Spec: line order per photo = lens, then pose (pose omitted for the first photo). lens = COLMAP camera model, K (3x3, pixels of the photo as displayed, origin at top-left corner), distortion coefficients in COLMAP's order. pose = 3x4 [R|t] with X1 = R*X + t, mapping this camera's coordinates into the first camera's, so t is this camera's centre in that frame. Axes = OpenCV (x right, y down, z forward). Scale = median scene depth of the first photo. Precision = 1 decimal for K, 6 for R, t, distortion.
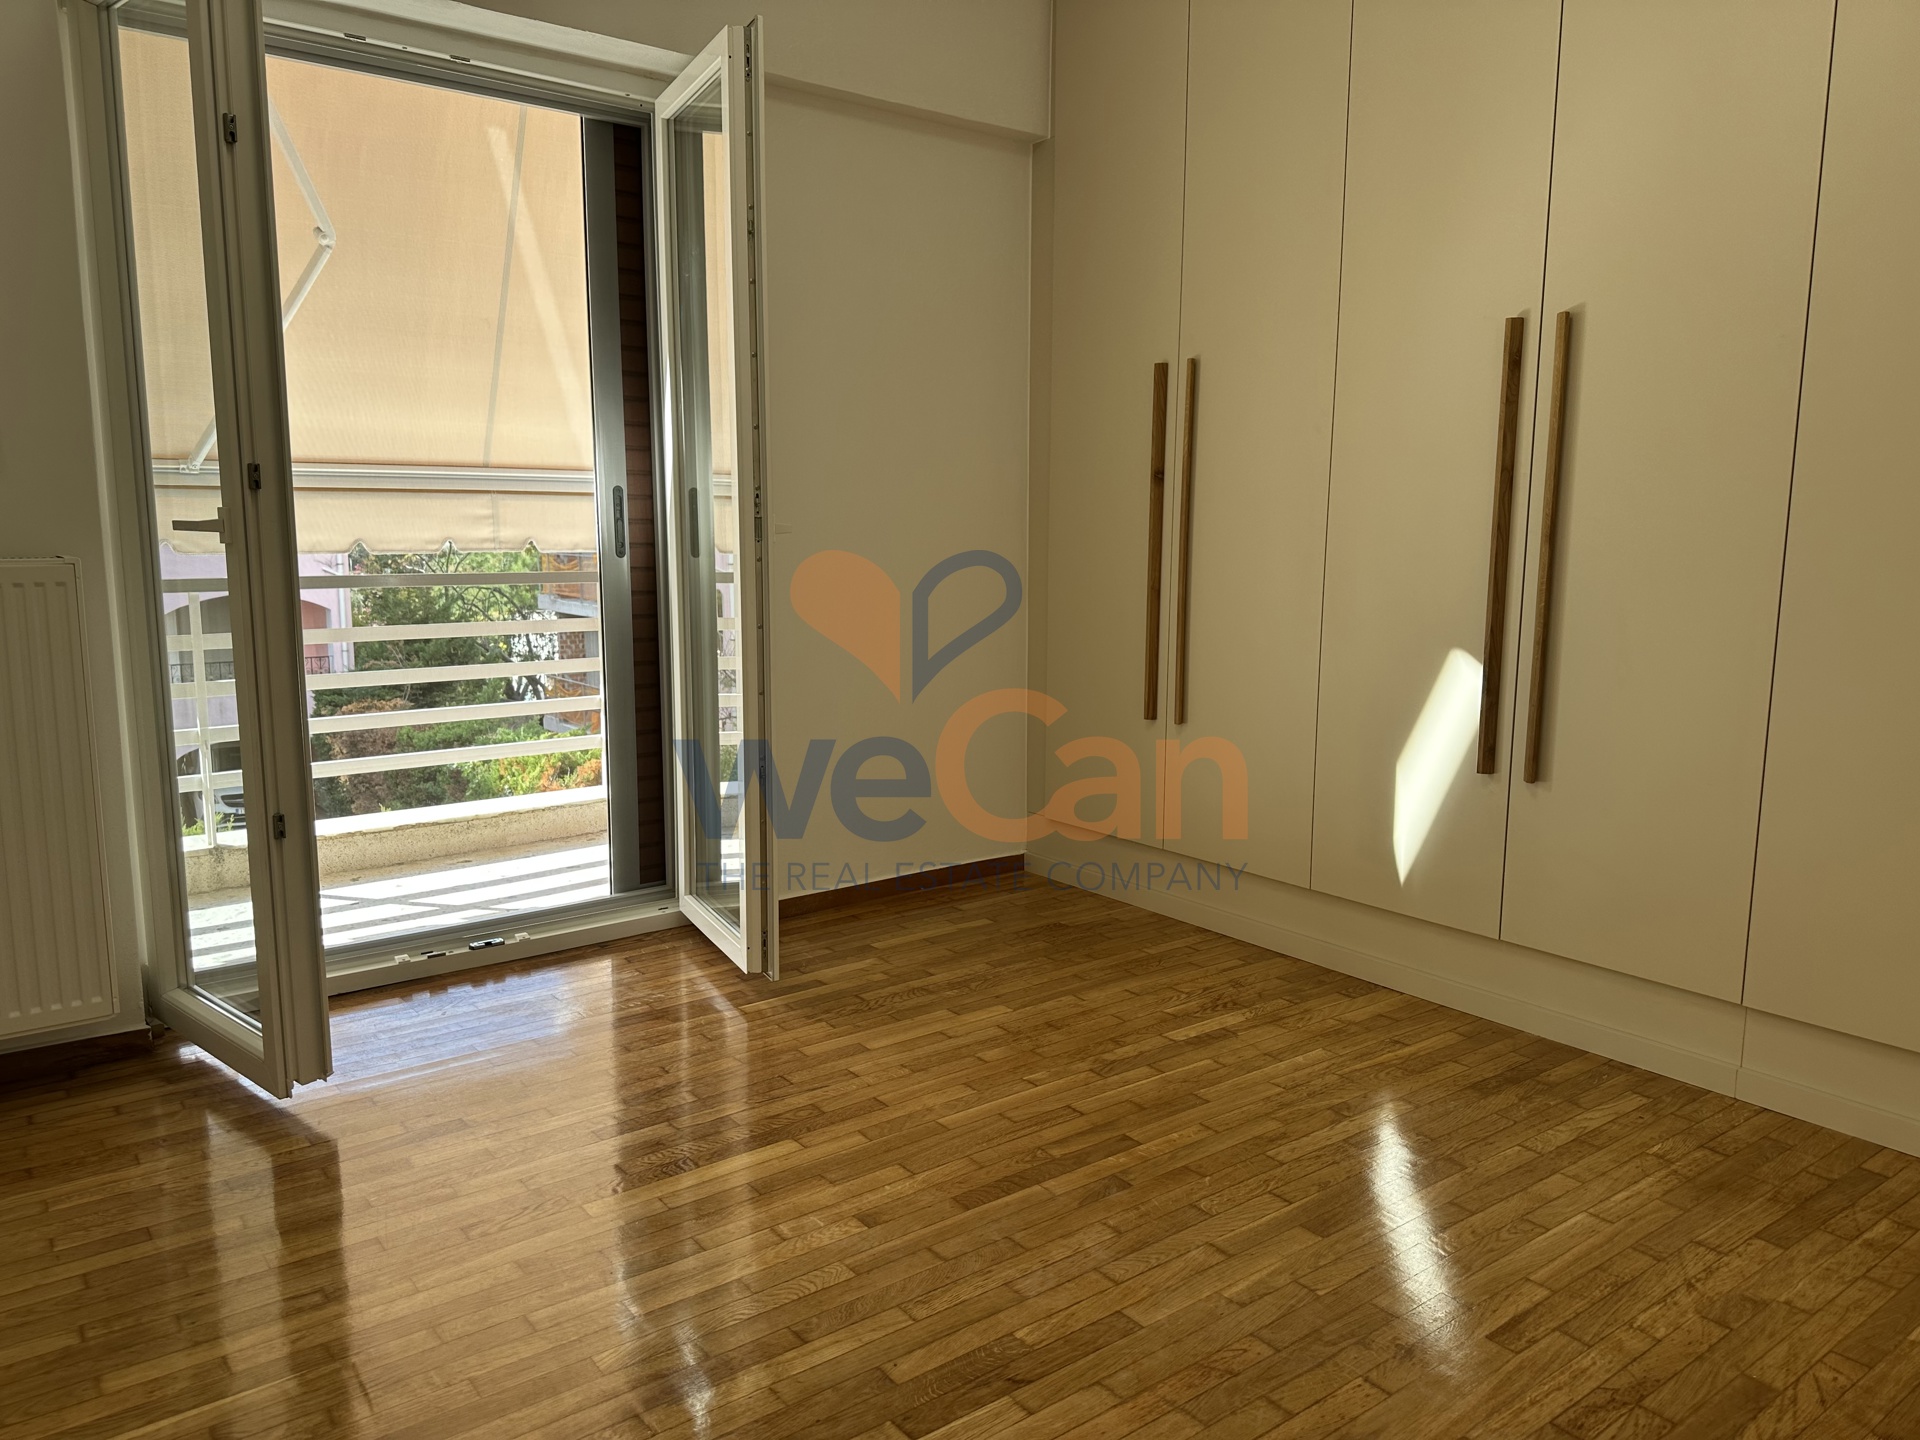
lens RADIAL K [[1356.5, 0, 949.9], [0, 1356.5, 719.8], [0, 0, 1]] dist [0.076396, -0.100874]
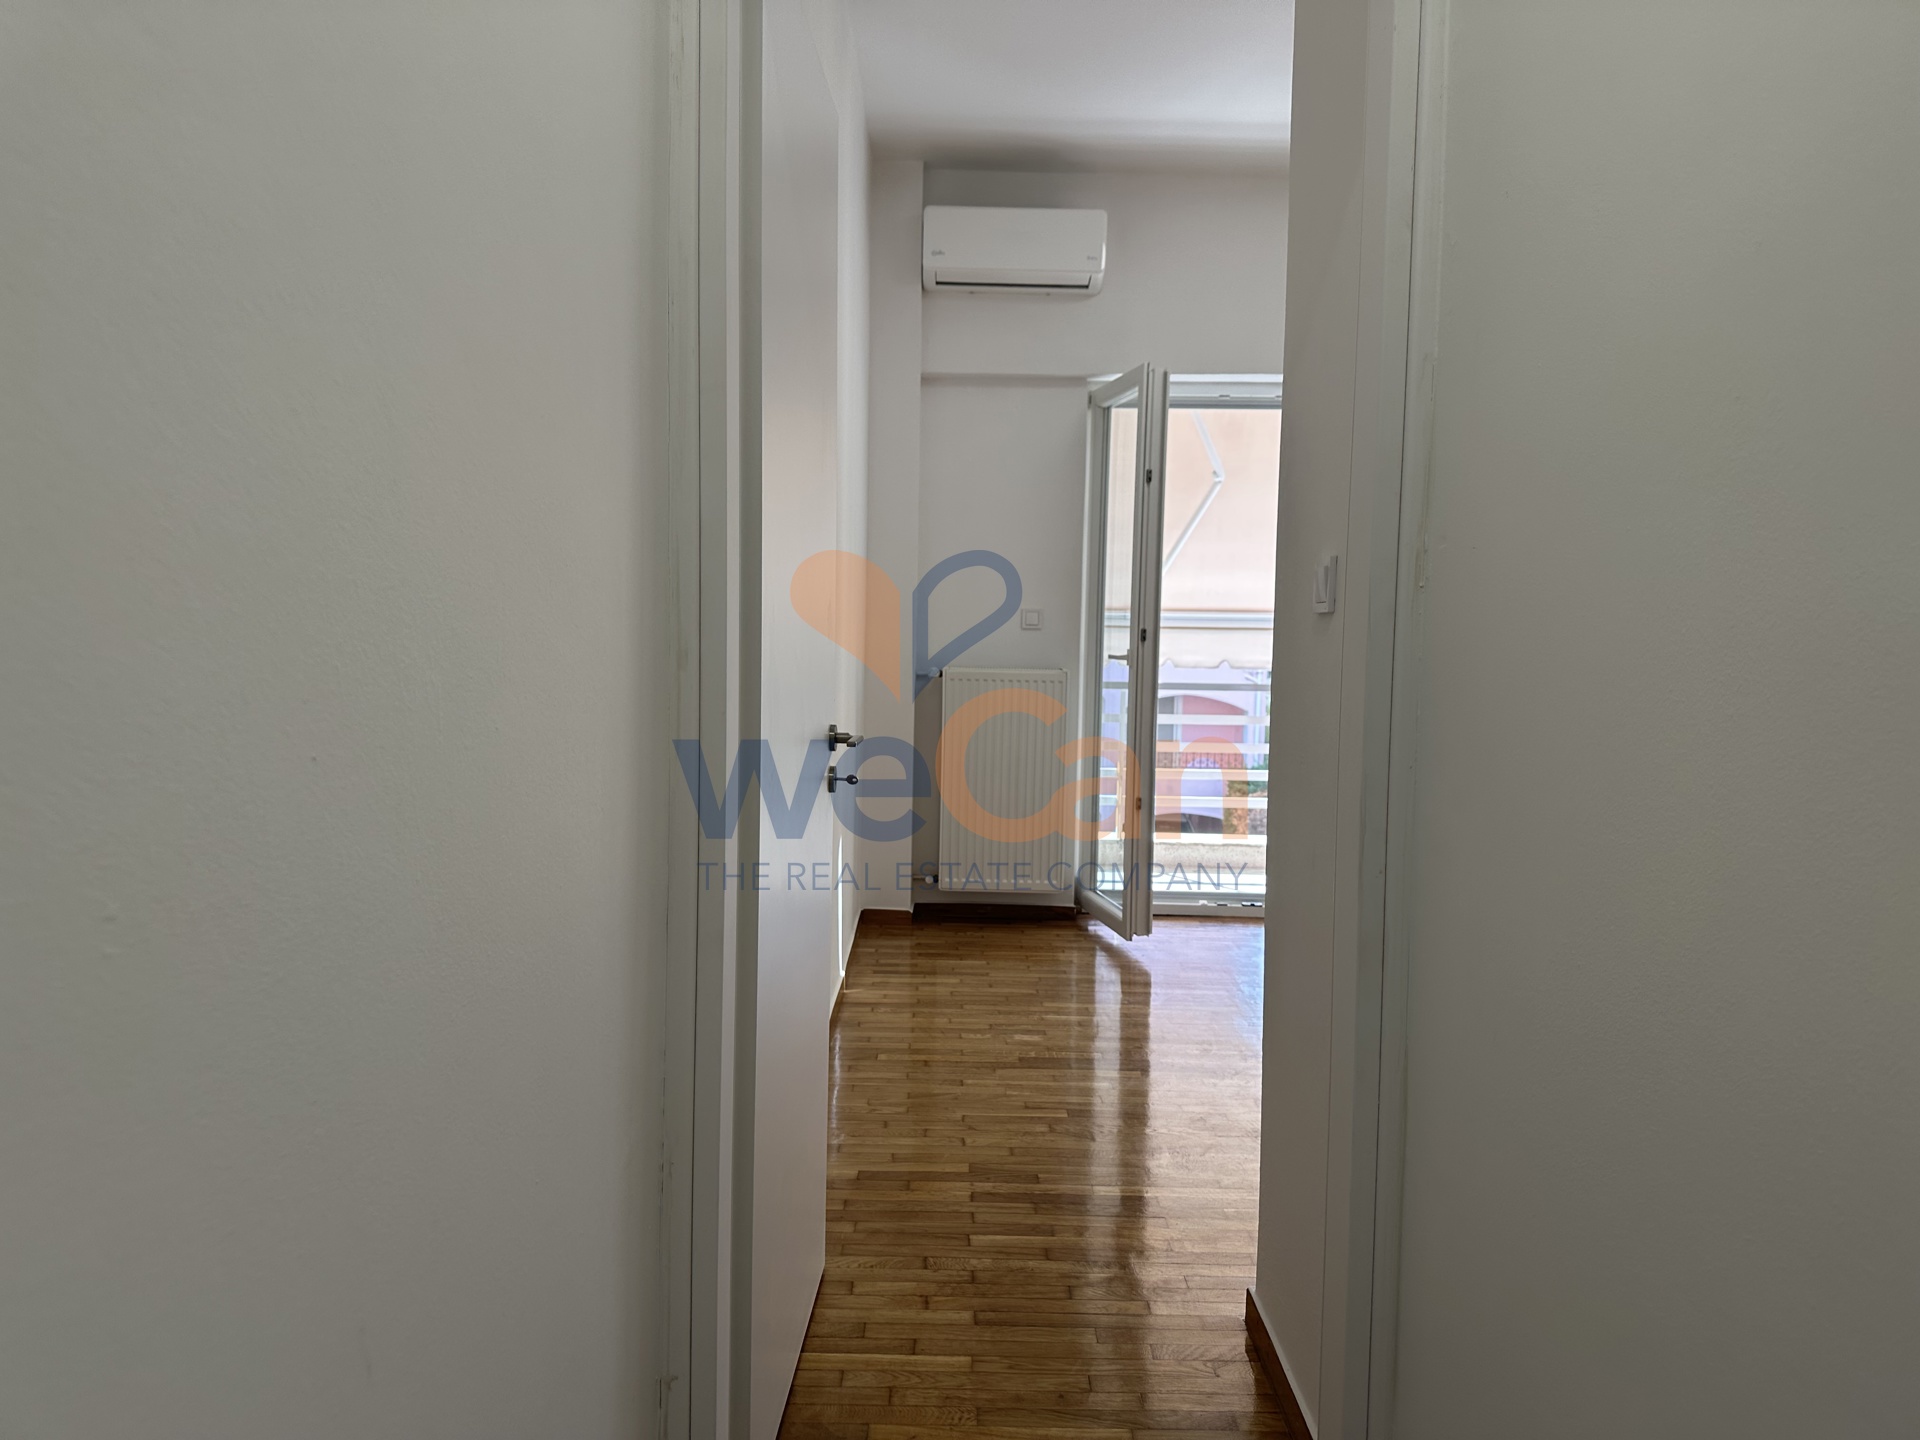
lens RADIAL K [[1281.0, 0, 959.8], [0, 1281.0, 733.0], [0, 0, 1]] dist [0.072181, 0.000244]
pose [[0.803017, 0.063852, -0.592525, 0.373269], [-0.102544, 0.994219, -0.031832, 0.054527], [0.587068, 0.086322, 0.804923, -0.620711]]
